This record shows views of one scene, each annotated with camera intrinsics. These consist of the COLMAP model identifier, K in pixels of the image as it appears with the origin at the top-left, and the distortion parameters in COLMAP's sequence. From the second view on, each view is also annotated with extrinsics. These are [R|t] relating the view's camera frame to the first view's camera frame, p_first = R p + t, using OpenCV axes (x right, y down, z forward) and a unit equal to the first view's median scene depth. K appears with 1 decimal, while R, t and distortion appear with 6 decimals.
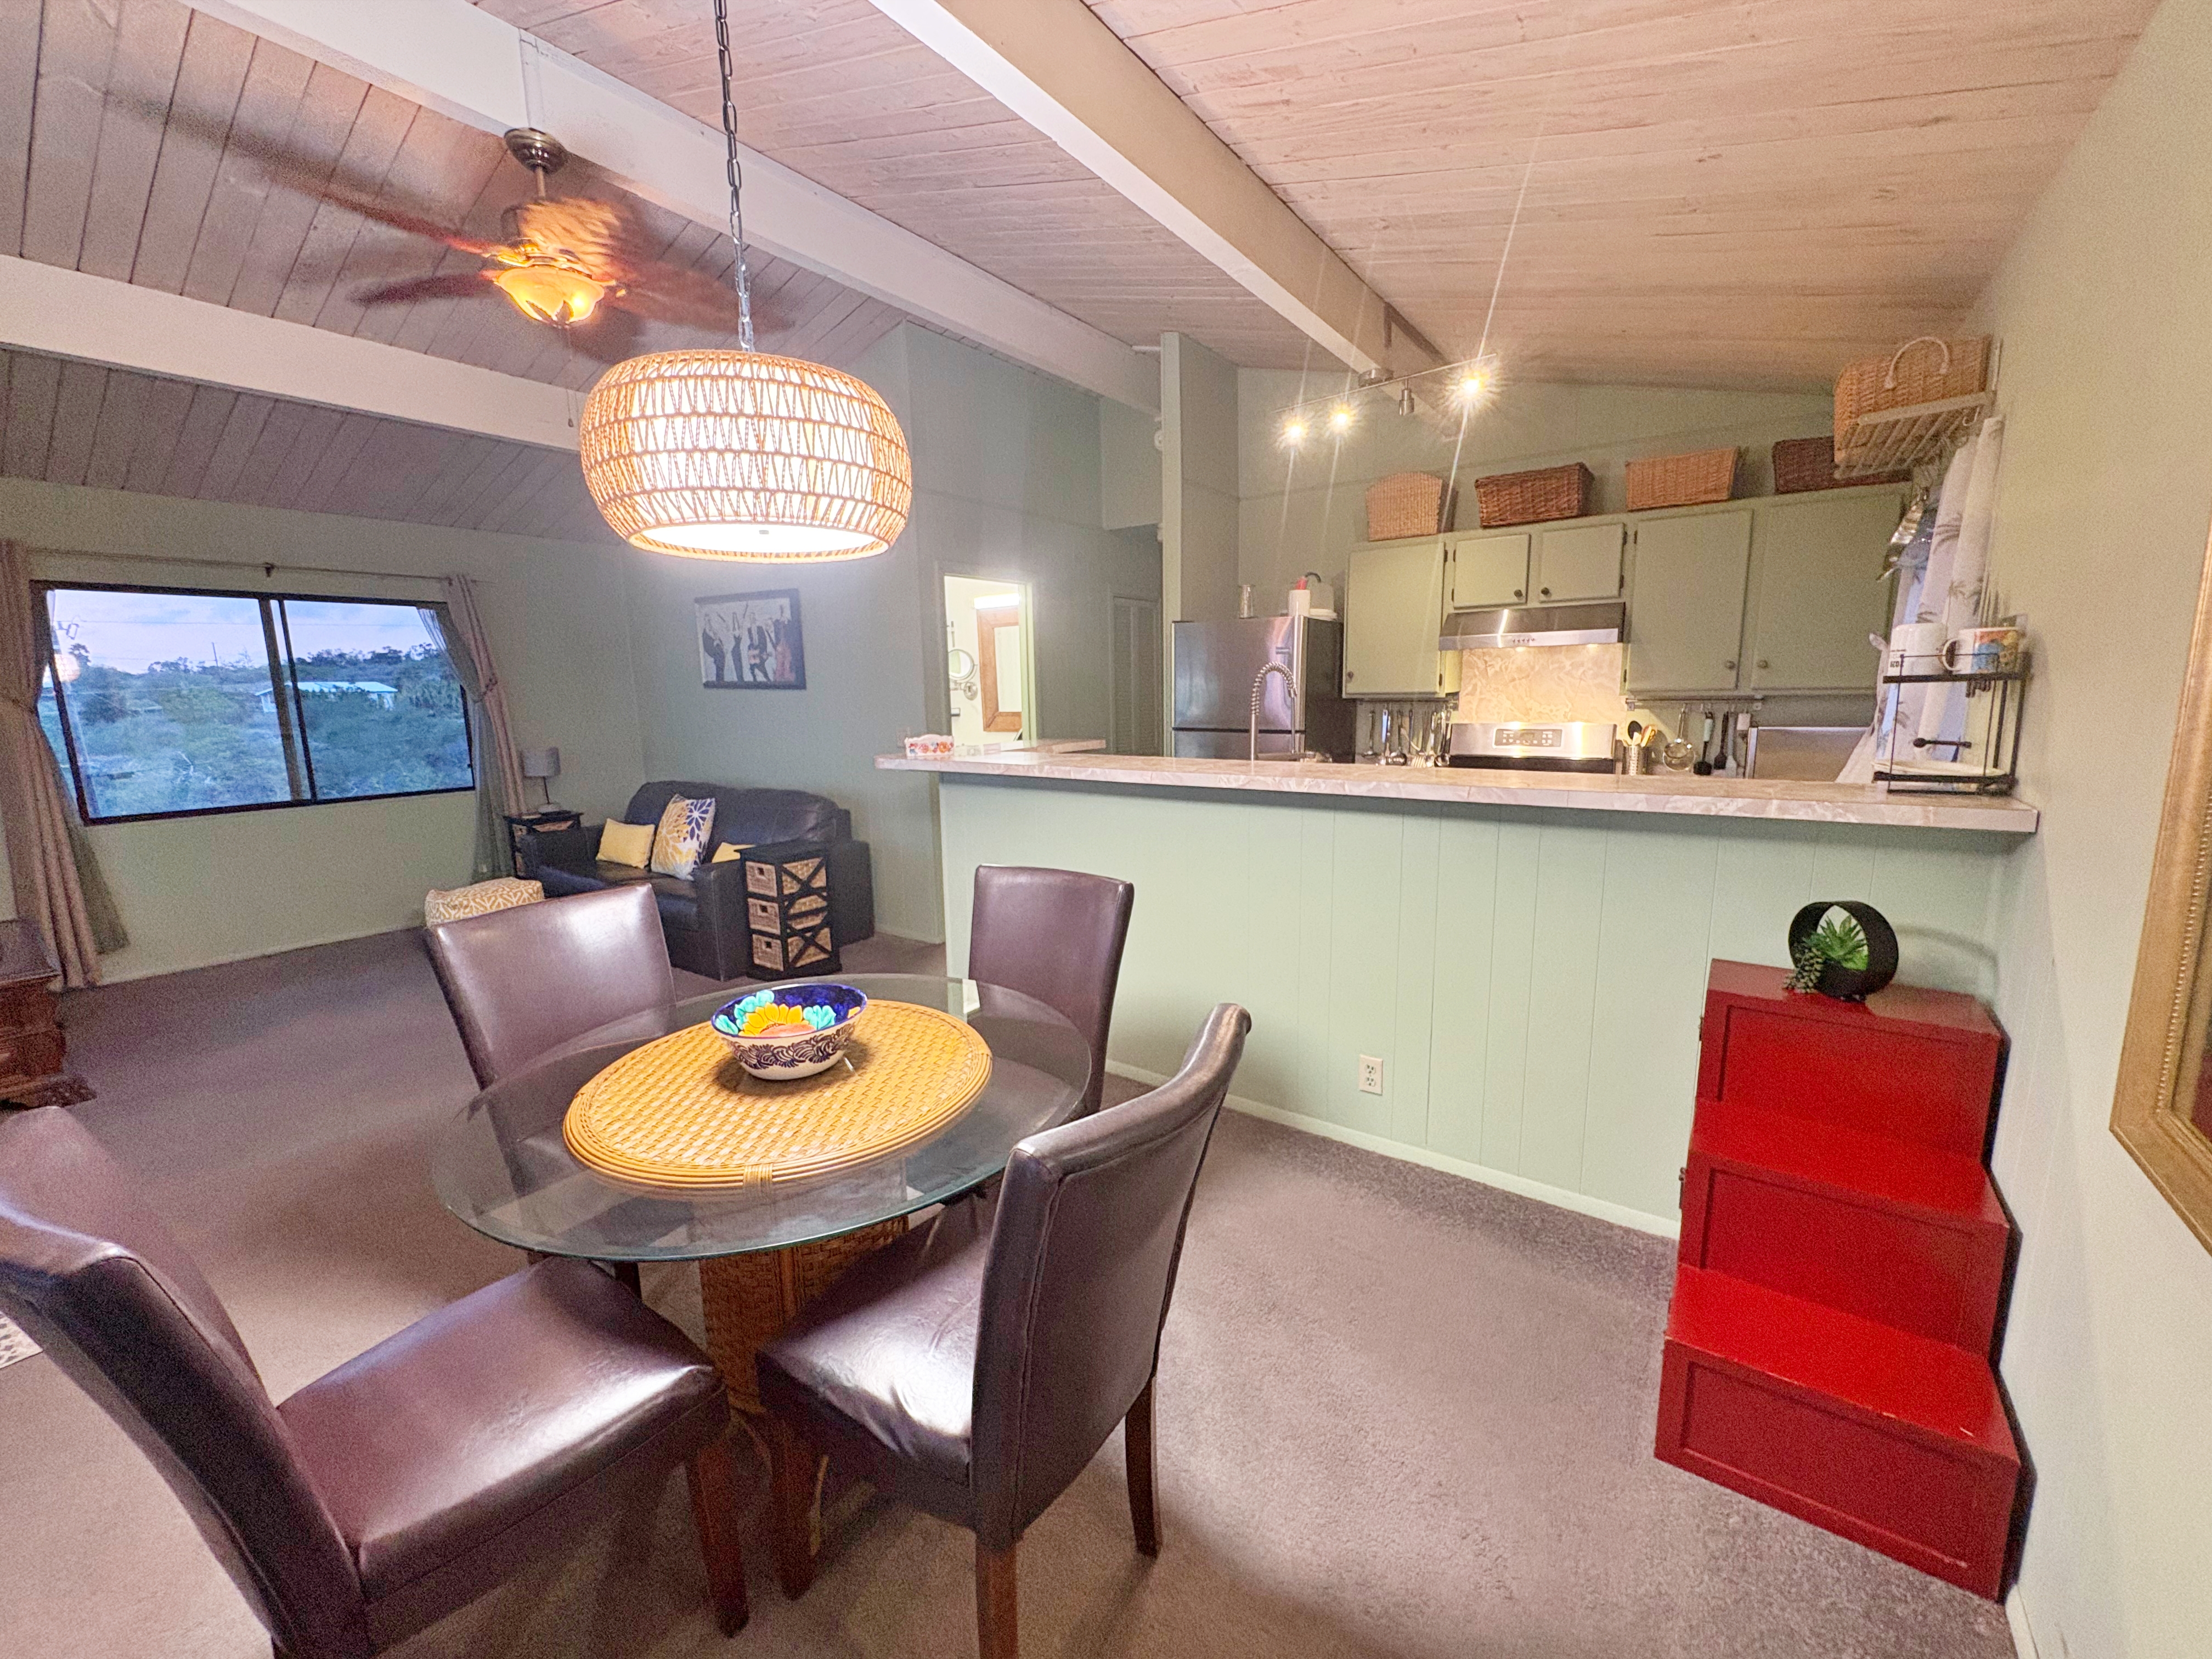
lens RADIAL K [[879.6, 0, 1108.2], [0, 879.6, 828.4], [0, 0, 1]] dist [-0.002381, 0.000422]
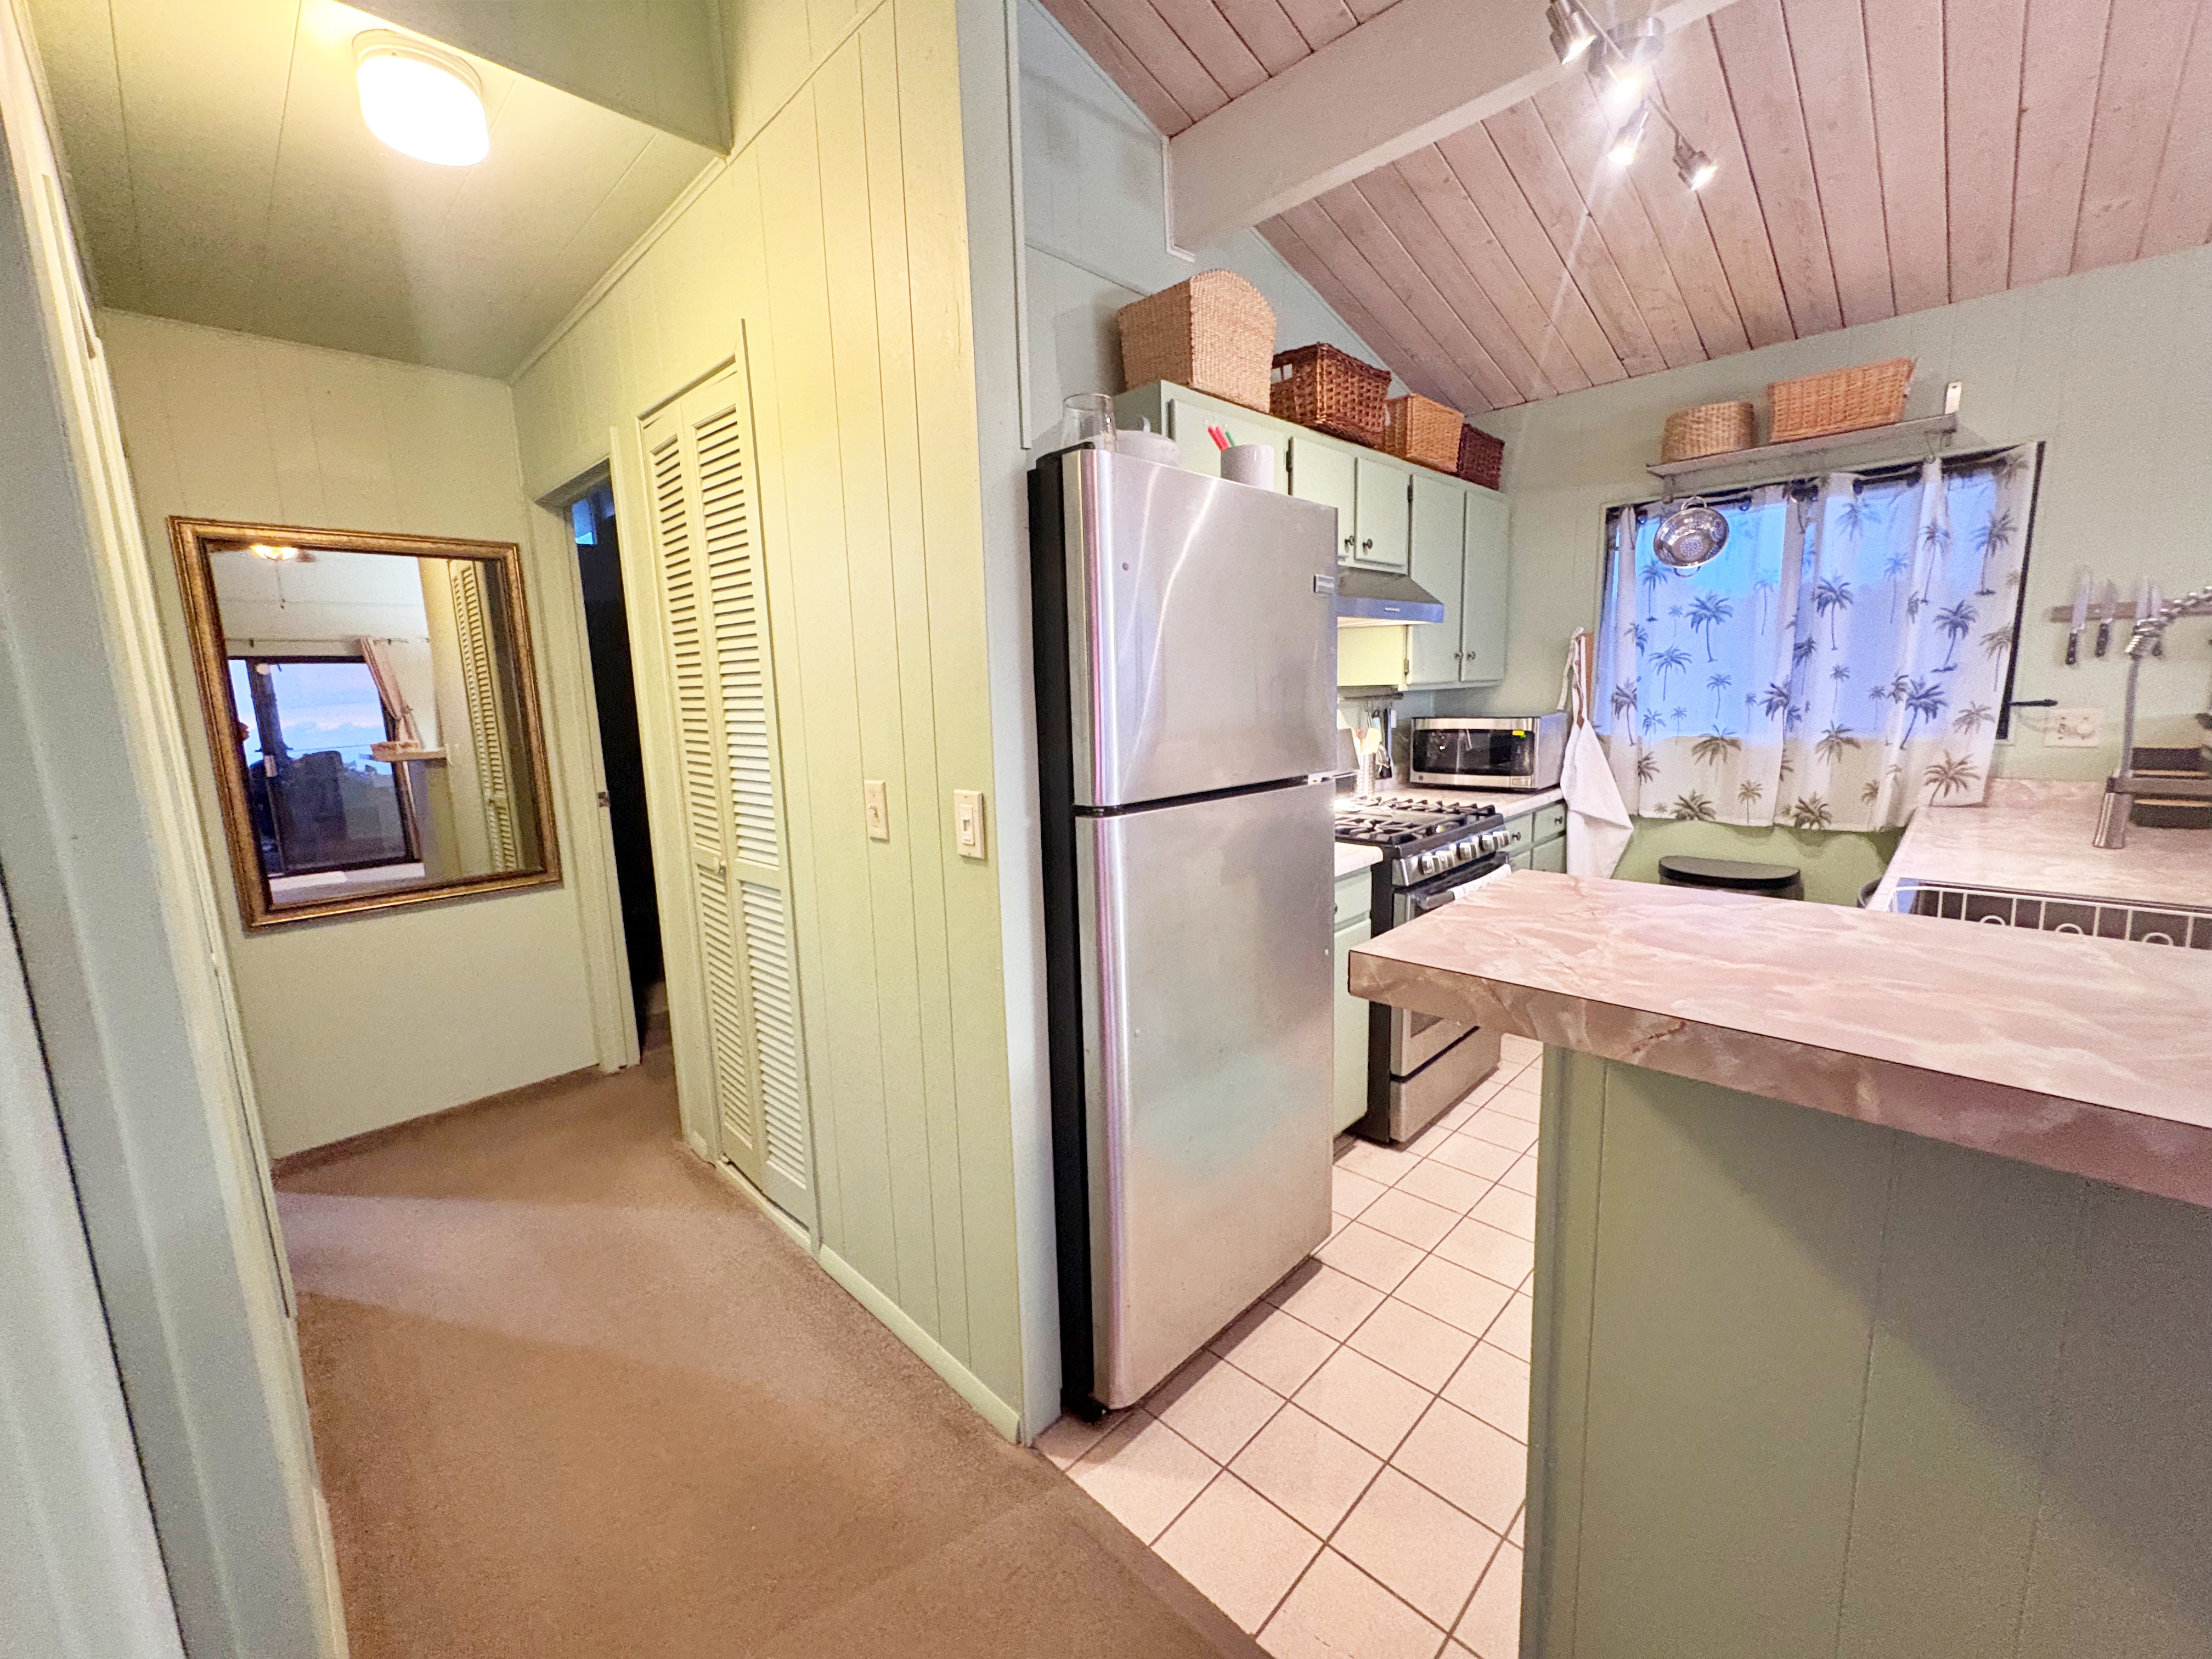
lens RADIAL K [[879.6, 0, 1108.2], [0, 879.6, 828.4], [0, 0, 1]] dist [-0.002381, 0.000422]
pose [[0.157794, -0.142051, 0.977201, -0.254923], [0.188379, 0.975755, 0.111422, -0.160538], [-0.969337, 0.166503, 0.180728, 1.086470]]
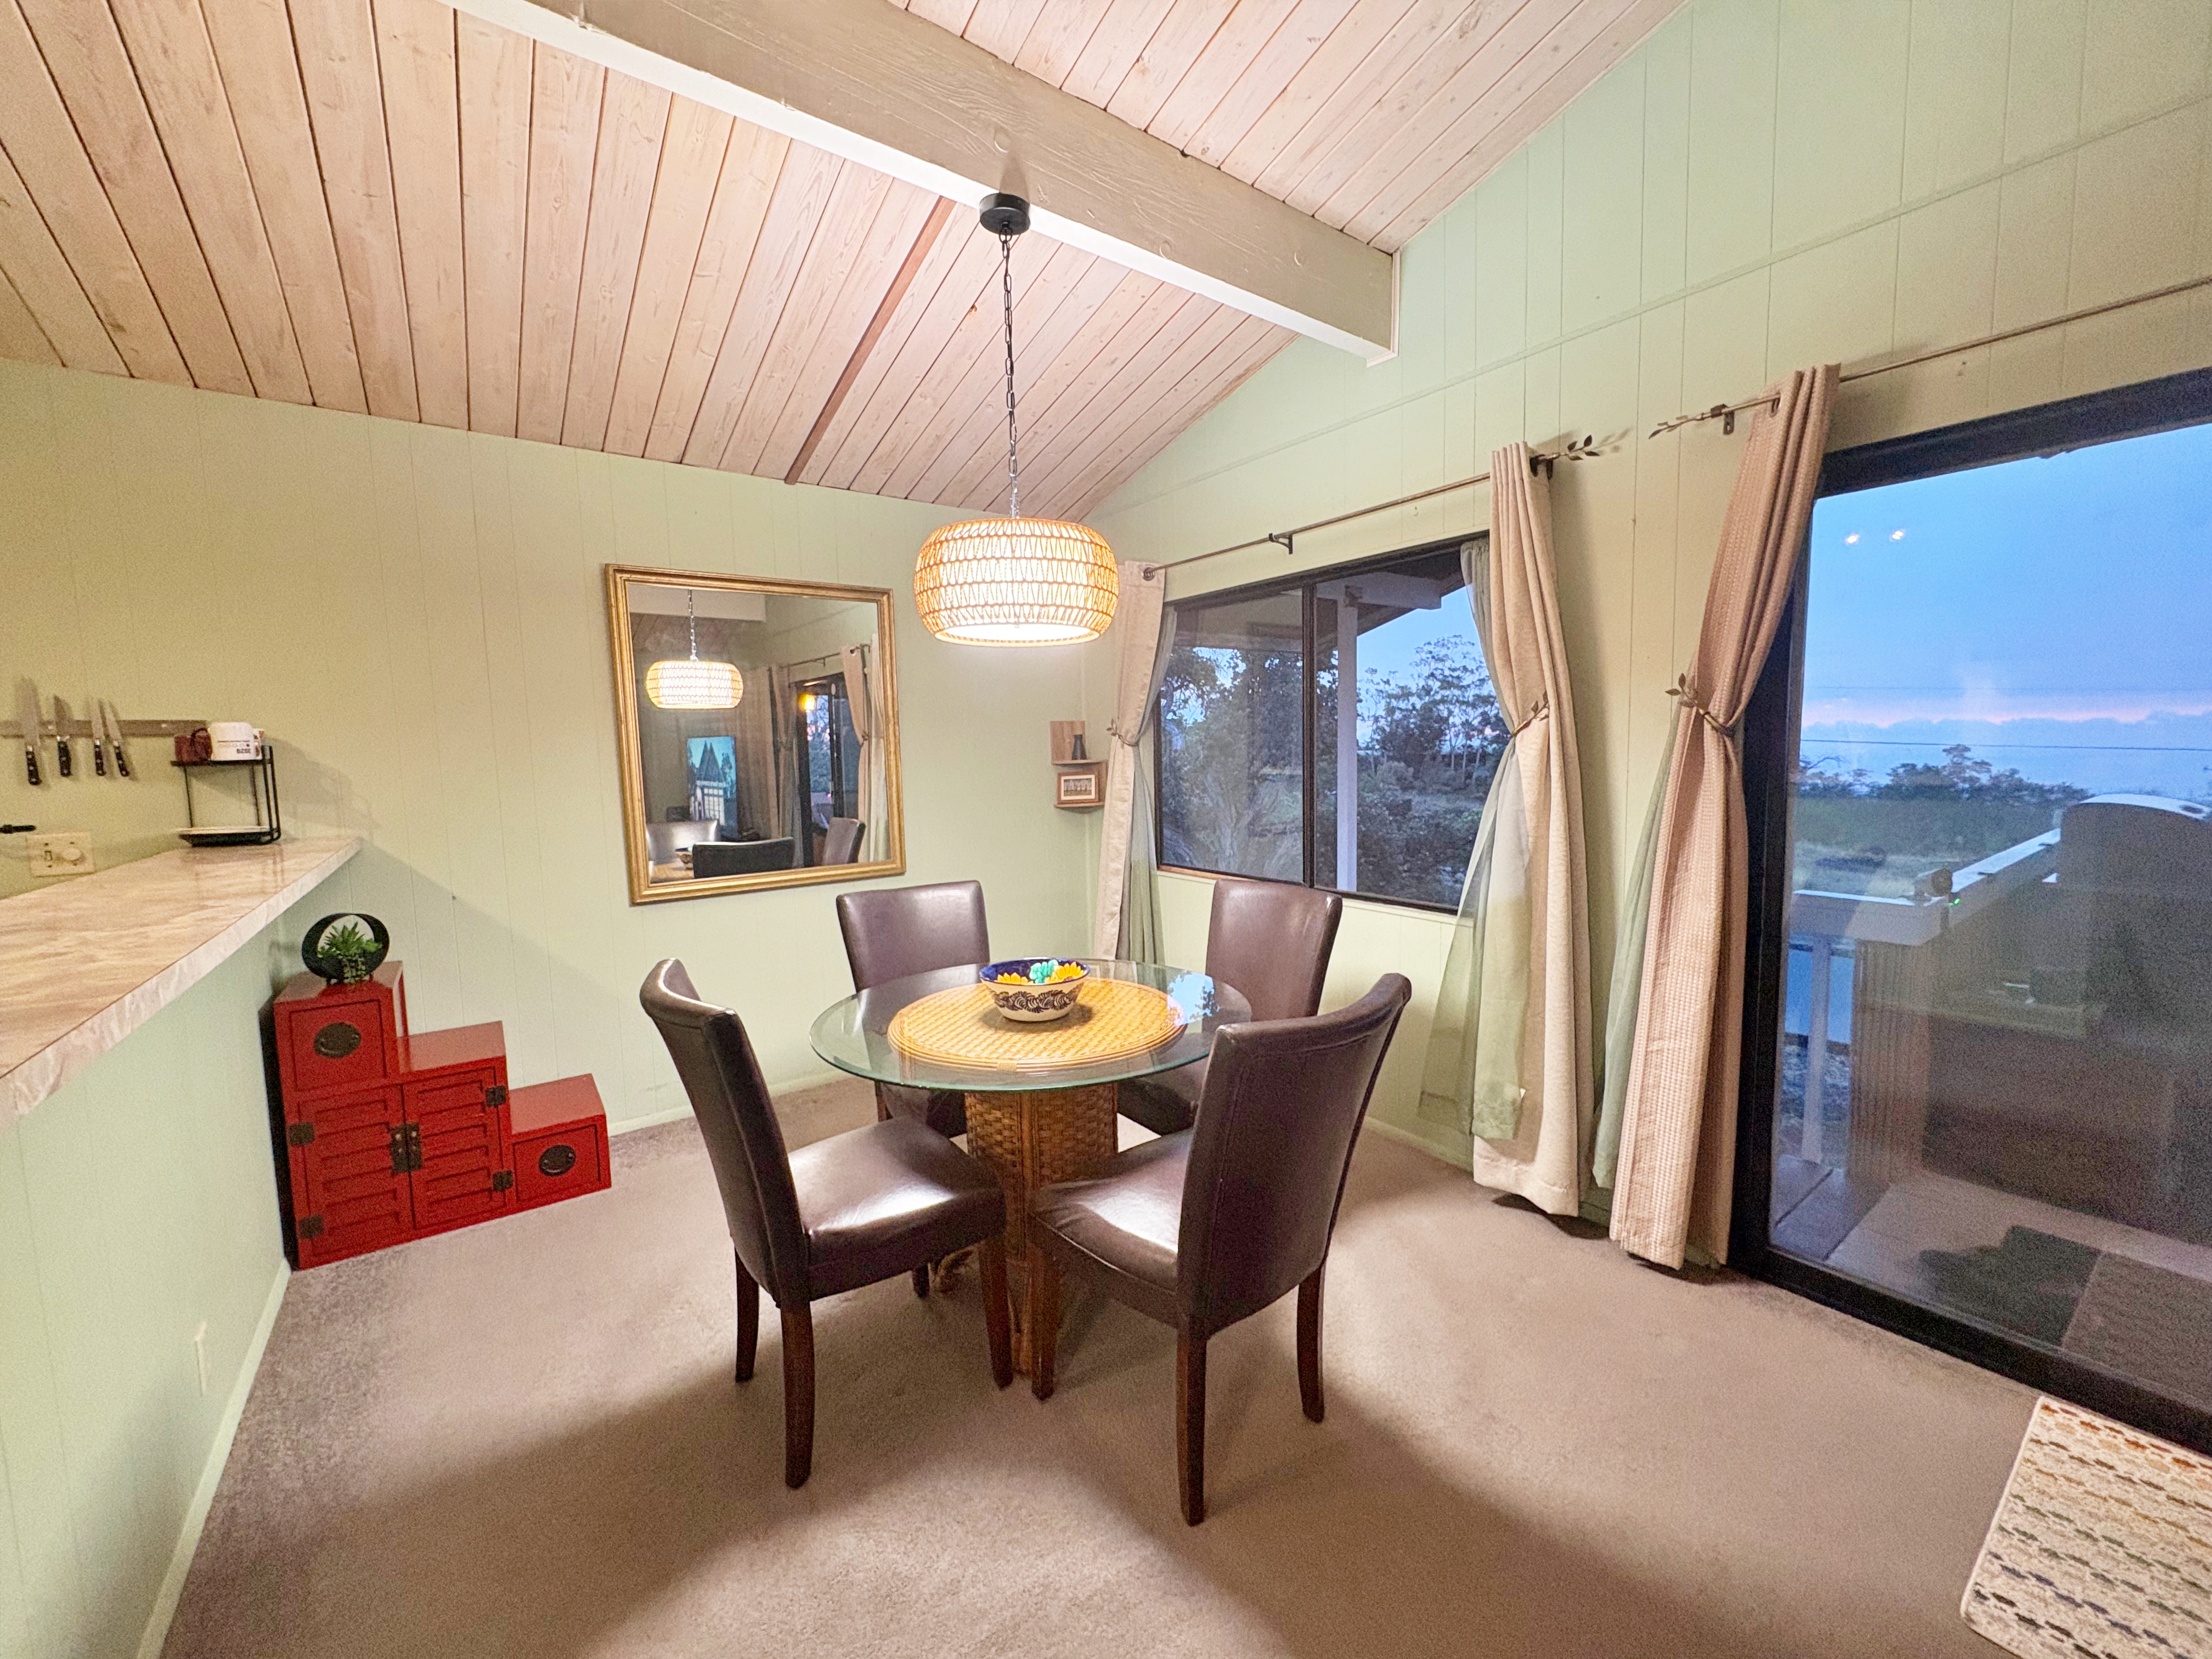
lens RADIAL K [[879.6, 0, 1108.2], [0, 879.6, 828.4], [0, 0, 1]] dist [-0.002381, 0.000422]
pose [[-0.948562, 0.015125, 0.316231, -0.347615], [0.094138, 0.967154, 0.236115, -0.115739], [-0.302273, 0.253739, -0.918829, 0.824781]]
